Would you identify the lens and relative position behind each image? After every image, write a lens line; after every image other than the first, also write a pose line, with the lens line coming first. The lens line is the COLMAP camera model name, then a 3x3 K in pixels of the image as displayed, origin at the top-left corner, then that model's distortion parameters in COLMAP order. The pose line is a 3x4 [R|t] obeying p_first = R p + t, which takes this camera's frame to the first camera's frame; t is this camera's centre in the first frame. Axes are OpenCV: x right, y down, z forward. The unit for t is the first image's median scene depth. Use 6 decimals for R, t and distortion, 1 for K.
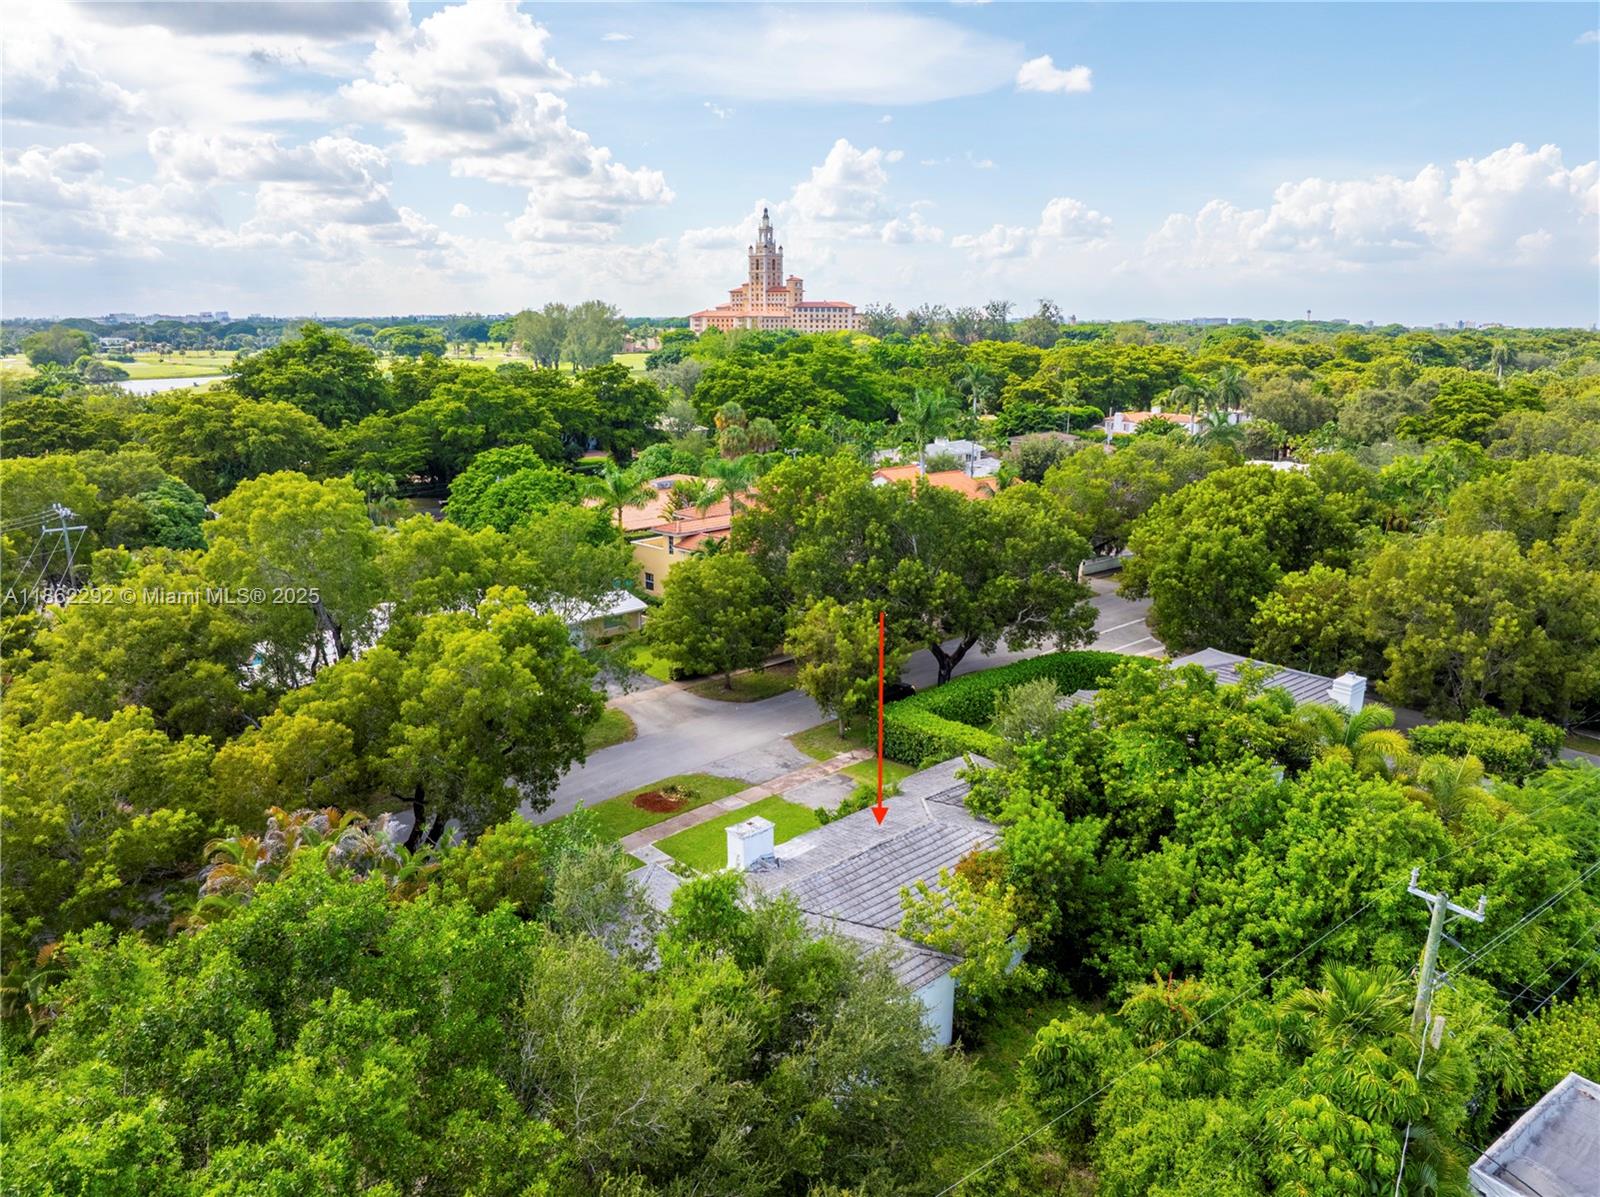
lens RADIAL K [[1137.6, 0, 800.0], [0, 1137.6, 598.5], [0, 0, 1]] dist [-0.040855, 0.004610]
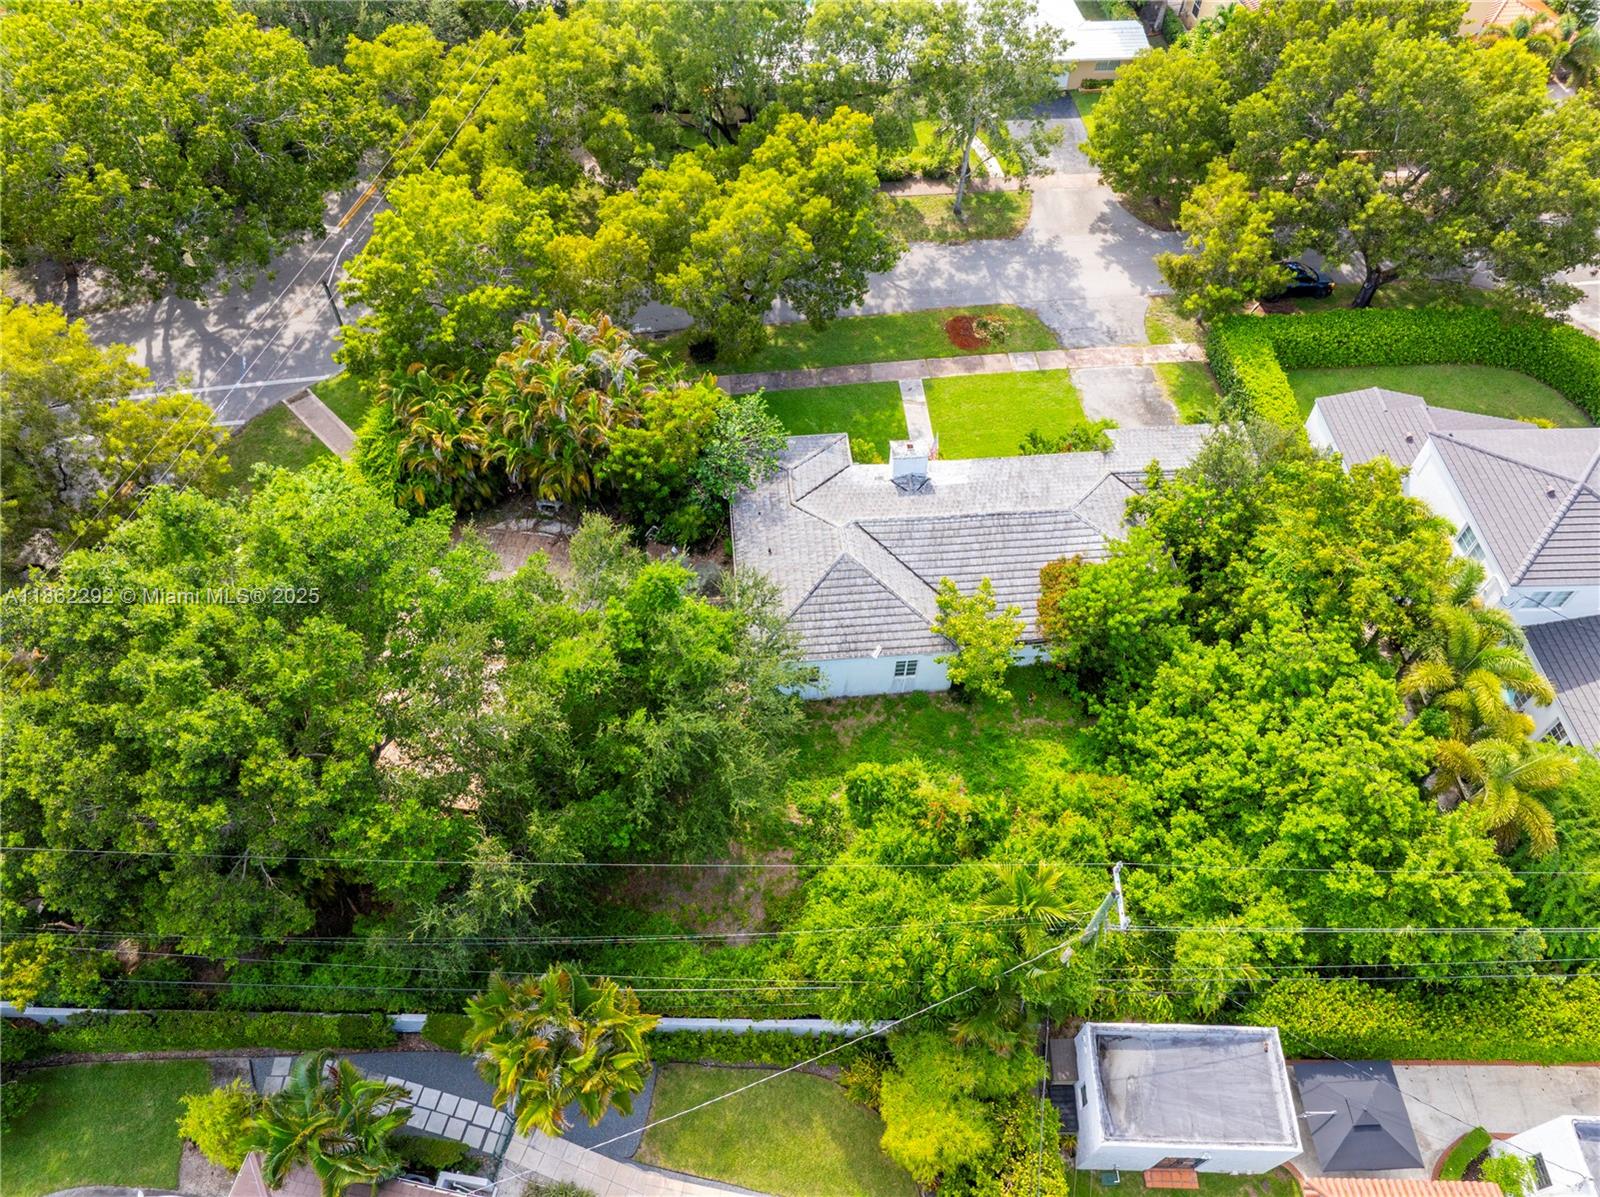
lens RADIAL K [[1137.6, 0, 800.0], [0, 1137.6, 598.5], [0, 0, 1]] dist [-0.040855, 0.004610]
pose [[0.787810, 0.492740, -0.369544, 0.249167], [-0.155590, 0.739741, 0.654657, -0.285234], [0.595942, -0.458248, 0.659441, 0.069535]]
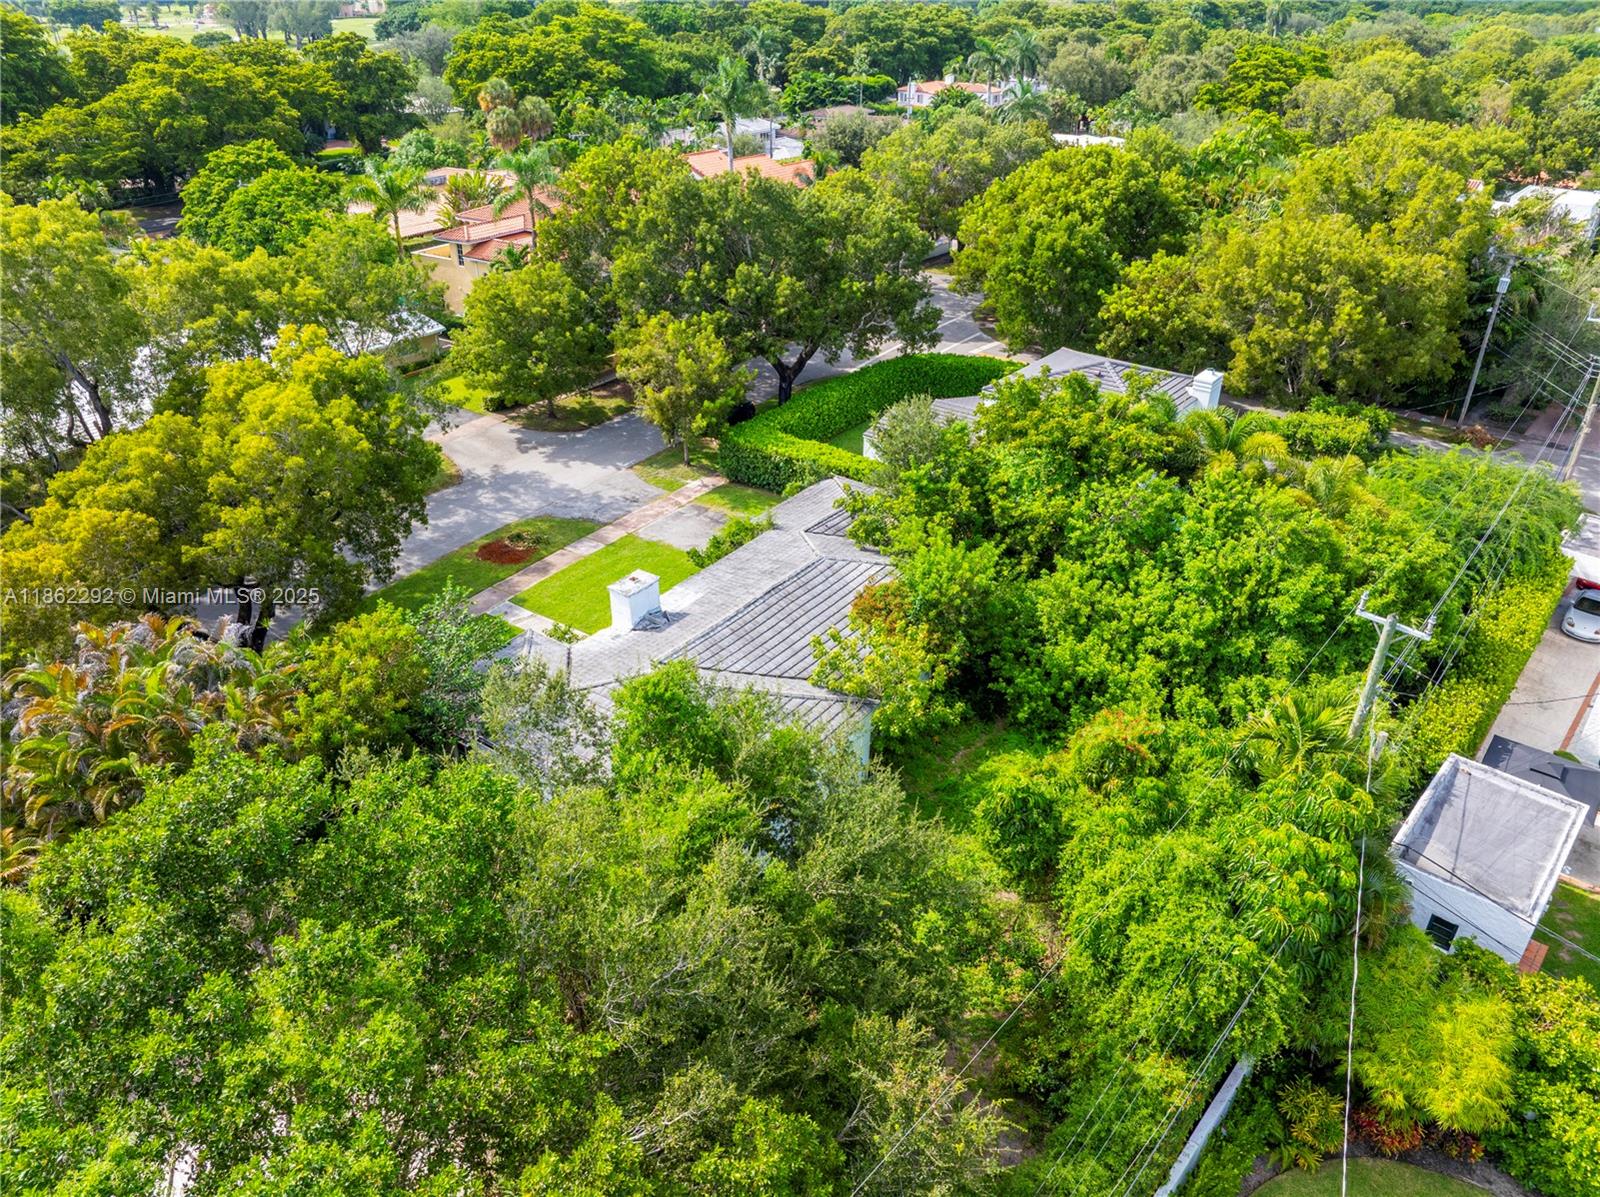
lens RADIAL K [[1137.6, 0, 800.0], [0, 1137.6, 598.5], [0, 0, 1]] dist [-0.040855, 0.004610]
pose [[0.979404, -0.094389, 0.178489, -0.051818], [0.043975, 0.962501, 0.267691, -0.018461], [-0.197063, -0.254328, 0.946828, 0.063893]]
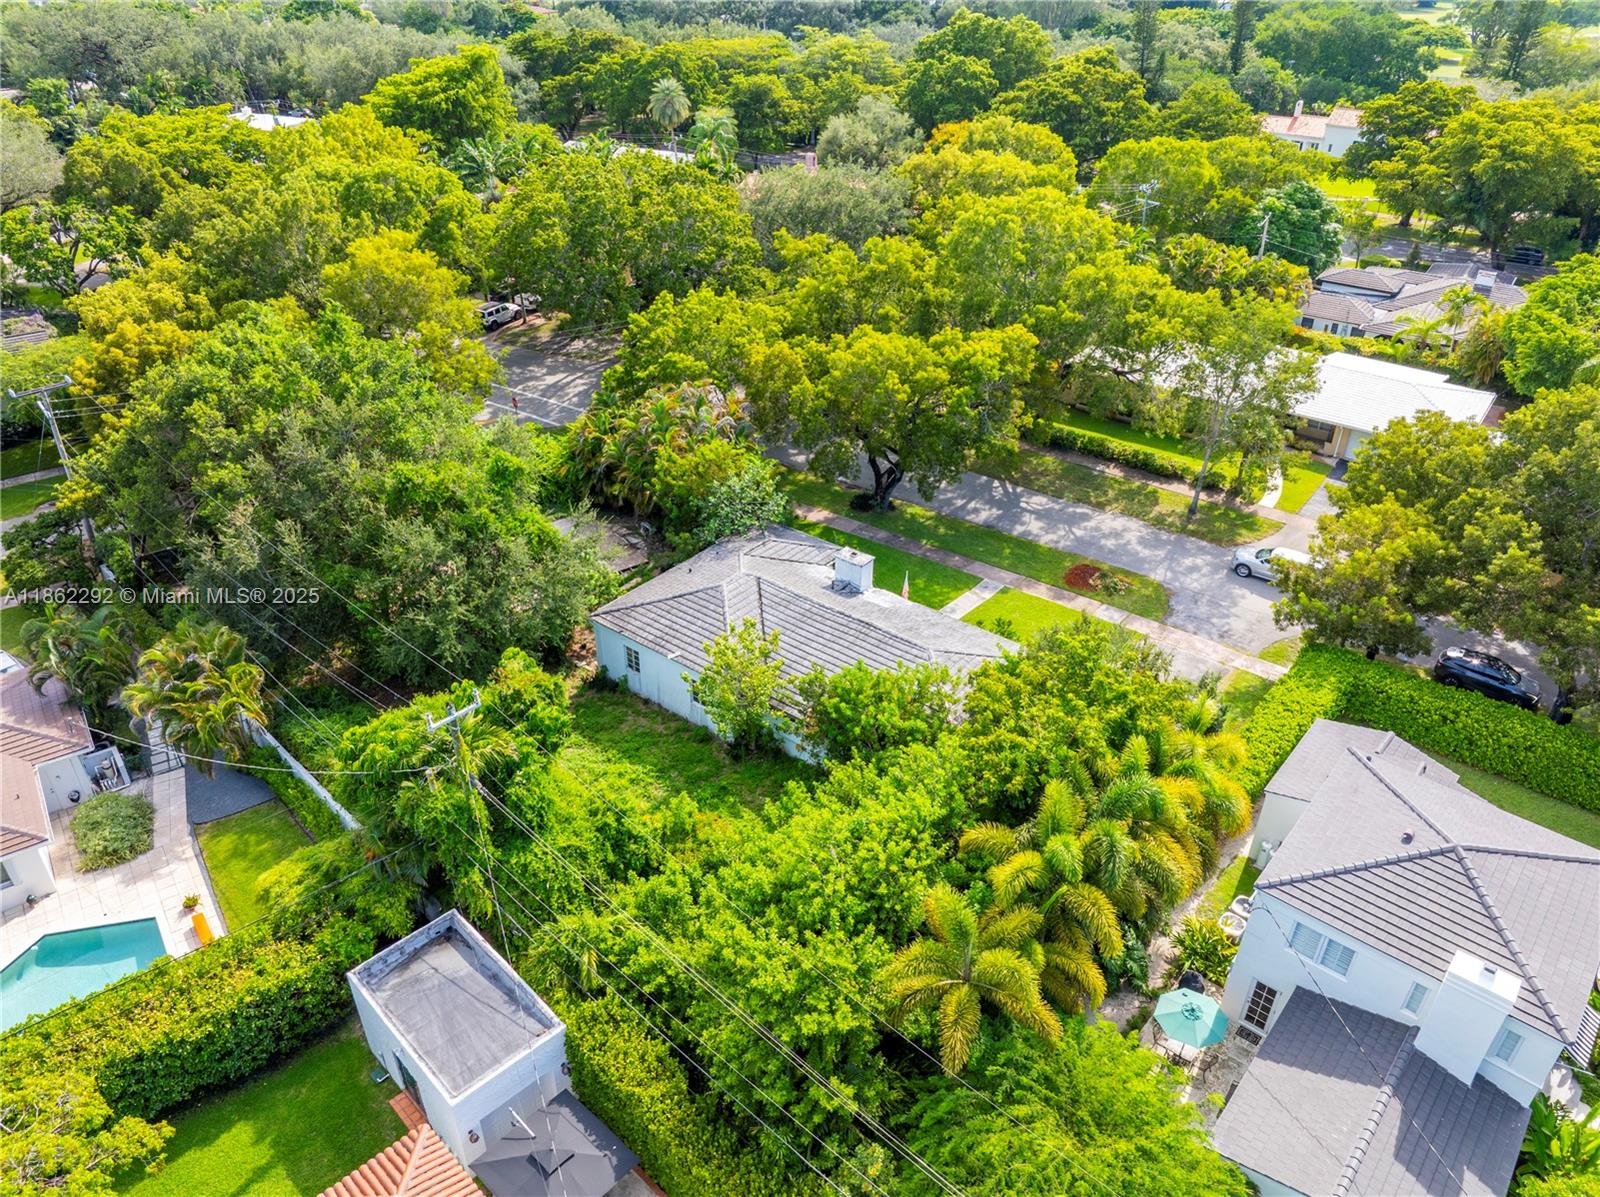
lens RADIAL K [[1137.6, 0, 800.0], [0, 1137.6, 598.5], [0, 0, 1]] dist [-0.040855, 0.004610]
pose [[0.142949, 0.510786, -0.847740, 0.677893], [-0.242137, 0.848557, 0.470448, -0.215009], [0.959654, 0.138019, 0.244980, 0.438460]]
